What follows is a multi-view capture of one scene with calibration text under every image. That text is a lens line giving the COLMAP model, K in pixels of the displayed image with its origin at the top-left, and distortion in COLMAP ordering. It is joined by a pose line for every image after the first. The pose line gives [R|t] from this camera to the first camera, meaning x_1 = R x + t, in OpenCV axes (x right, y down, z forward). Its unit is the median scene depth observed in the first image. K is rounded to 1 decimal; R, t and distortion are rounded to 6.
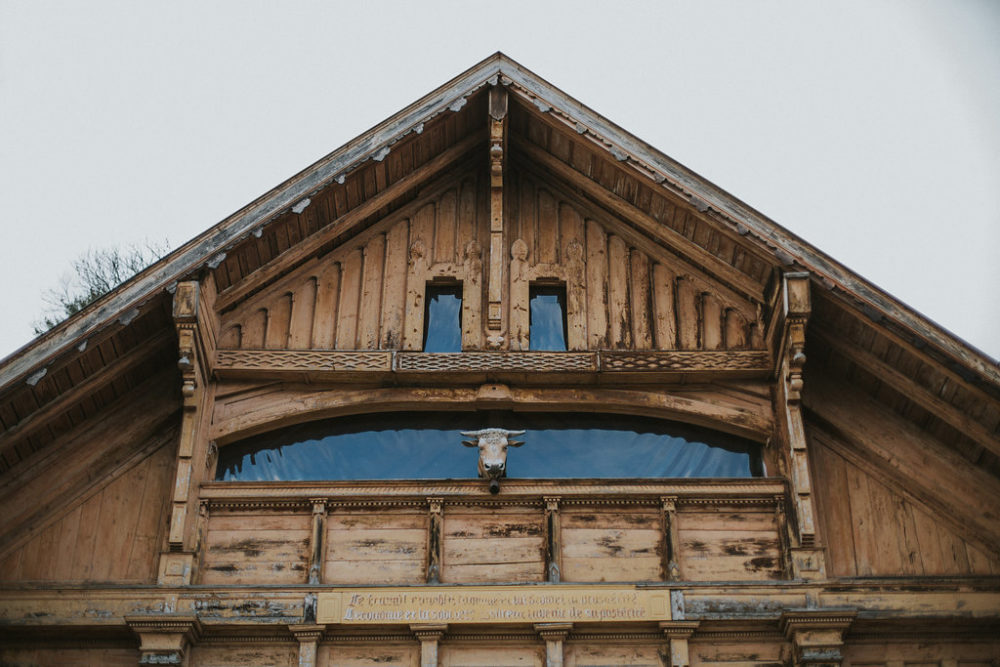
lens RADIAL K [[1518.2, 0, 500.5], [0, 1518.2, 332.1], [0, 0, 1]] dist [-0.111825, 0.000000]
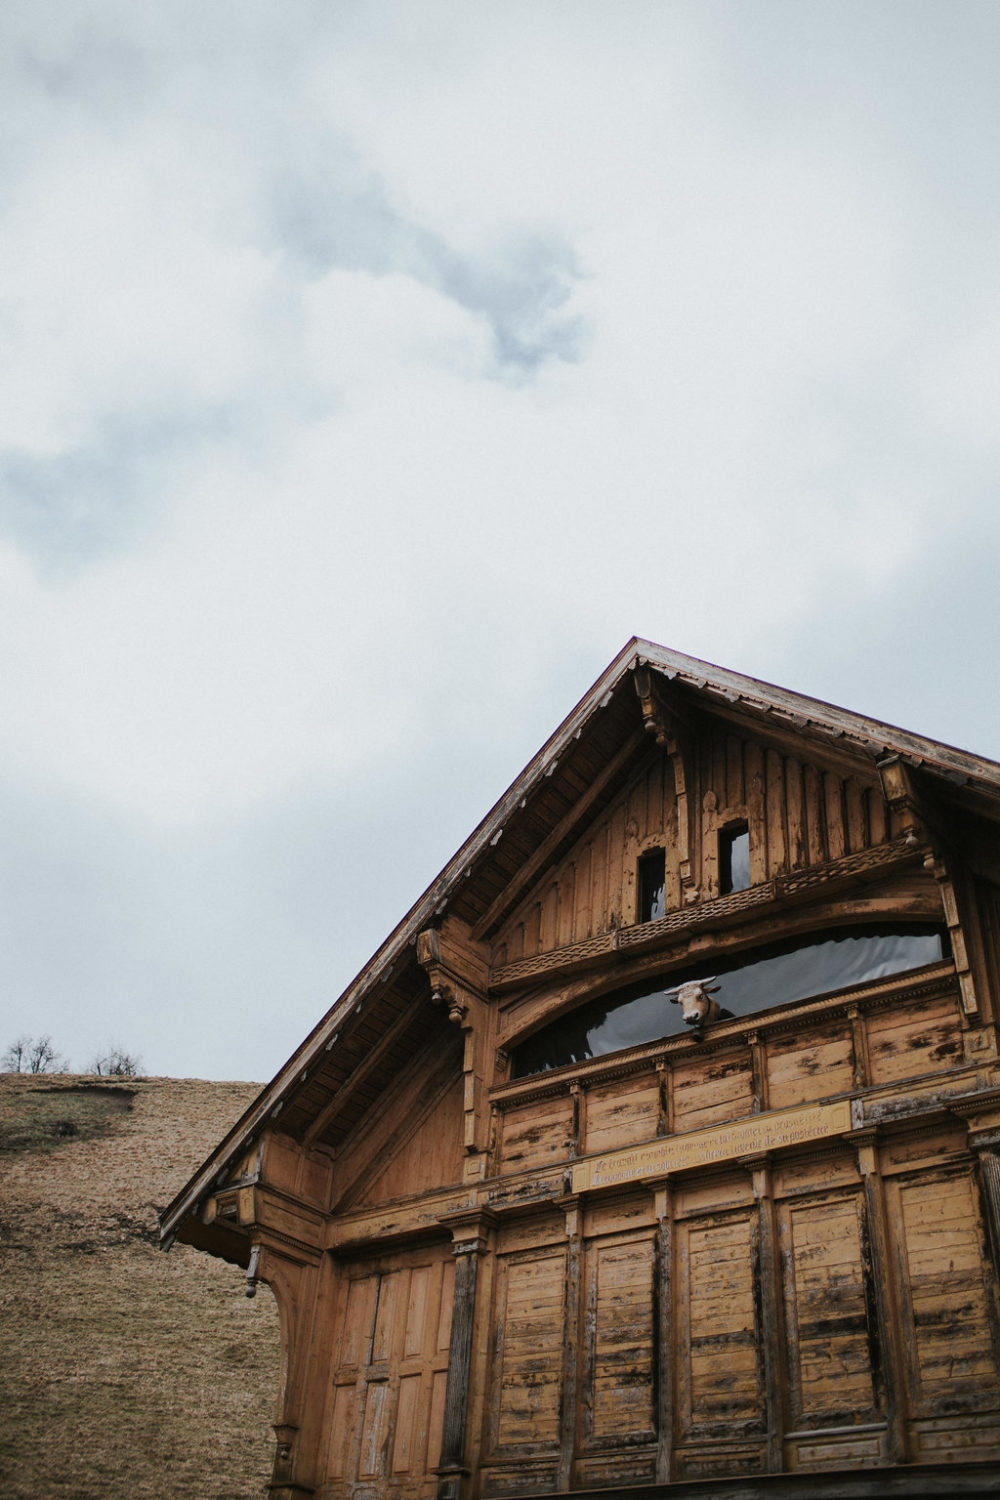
lens RADIAL K [[1517.1, 0, 502.0], [0, 1517.1, 752.8], [0, 0, 1]] dist [-0.053988, 0.000000]
pose [[0.779371, -0.326355, -0.534859, 0.531967], [0.305627, 0.943211, -0.130174, 0.008799], [0.546968, -0.062014, 0.834854, 0.028520]]
